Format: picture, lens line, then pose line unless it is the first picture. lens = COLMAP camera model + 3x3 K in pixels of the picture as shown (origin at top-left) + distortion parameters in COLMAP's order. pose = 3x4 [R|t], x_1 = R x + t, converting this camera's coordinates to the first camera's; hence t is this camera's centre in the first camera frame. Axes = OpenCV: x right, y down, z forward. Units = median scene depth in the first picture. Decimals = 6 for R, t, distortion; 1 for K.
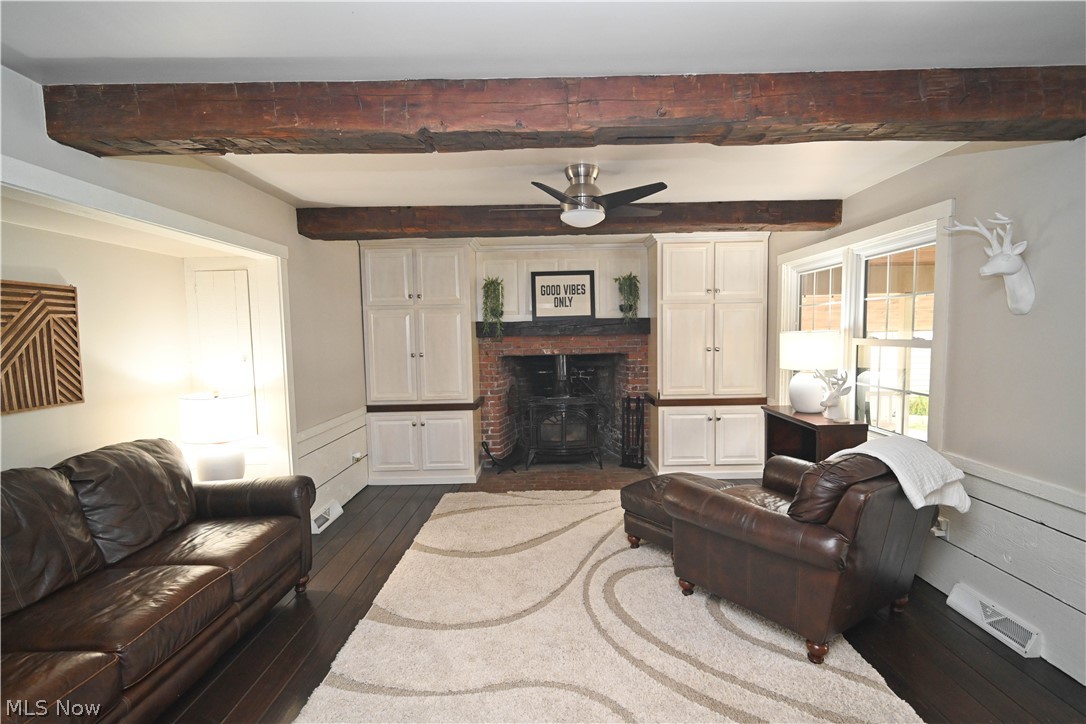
lens RADIAL K [[507.4, 0, 548.3], [0, 507.4, 363.0], [0, 0, 1]] dist [-0.007729, -0.000858]
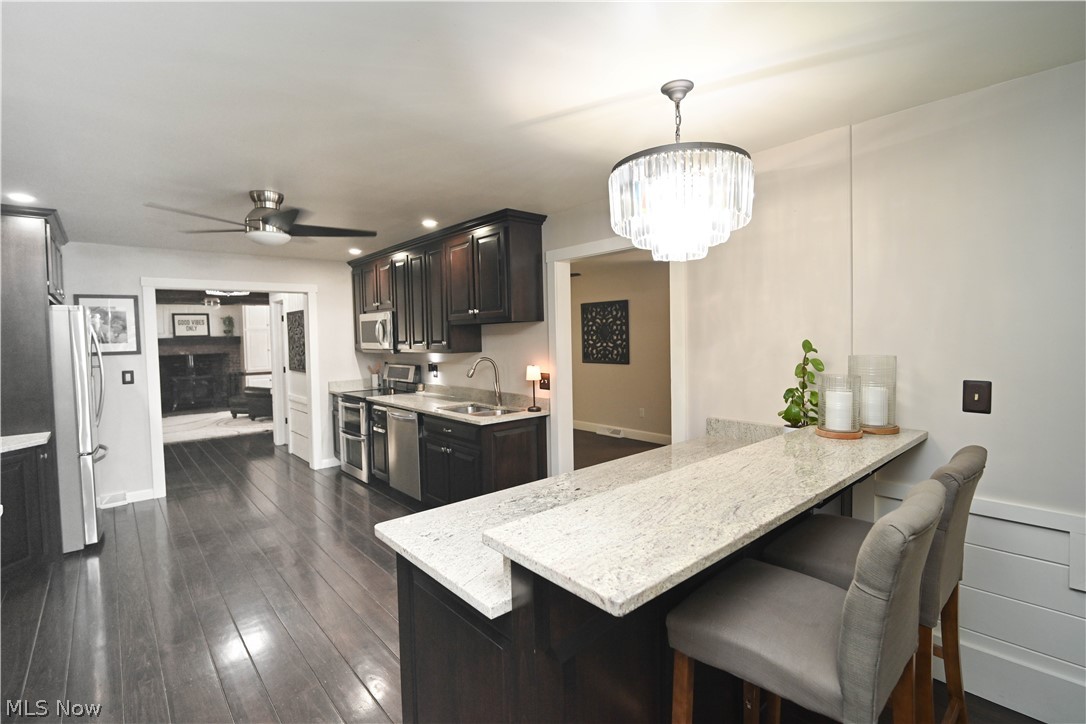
lens RADIAL K [[507.4, 0, 541.6], [0, 507.4, 358.8], [0, 0, 1]] dist [-0.007729, -0.000858]
pose [[0.747867, -0.026557, 0.663317, -0.267623], [0.057973, 0.997995, -0.025406, 0.134063], [-0.661312, 0.057455, 0.747907, -1.432921]]
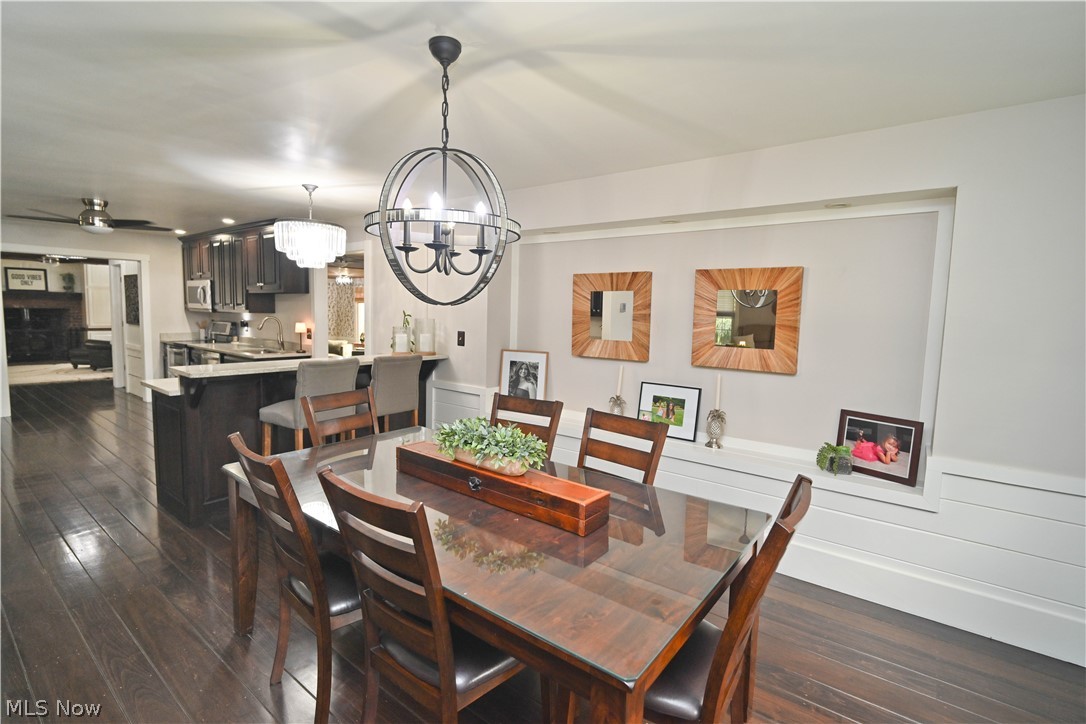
lens RADIAL K [[507.4, 0, 543.4], [0, 507.4, 359.6], [0, 0, 1]] dist [-0.007729, -0.000858]
pose [[0.602455, -0.041698, 0.797063, -0.351908], [0.024860, 0.999130, 0.033479, 0.179002], [-0.797766, -0.000355, 0.602968, -1.941220]]
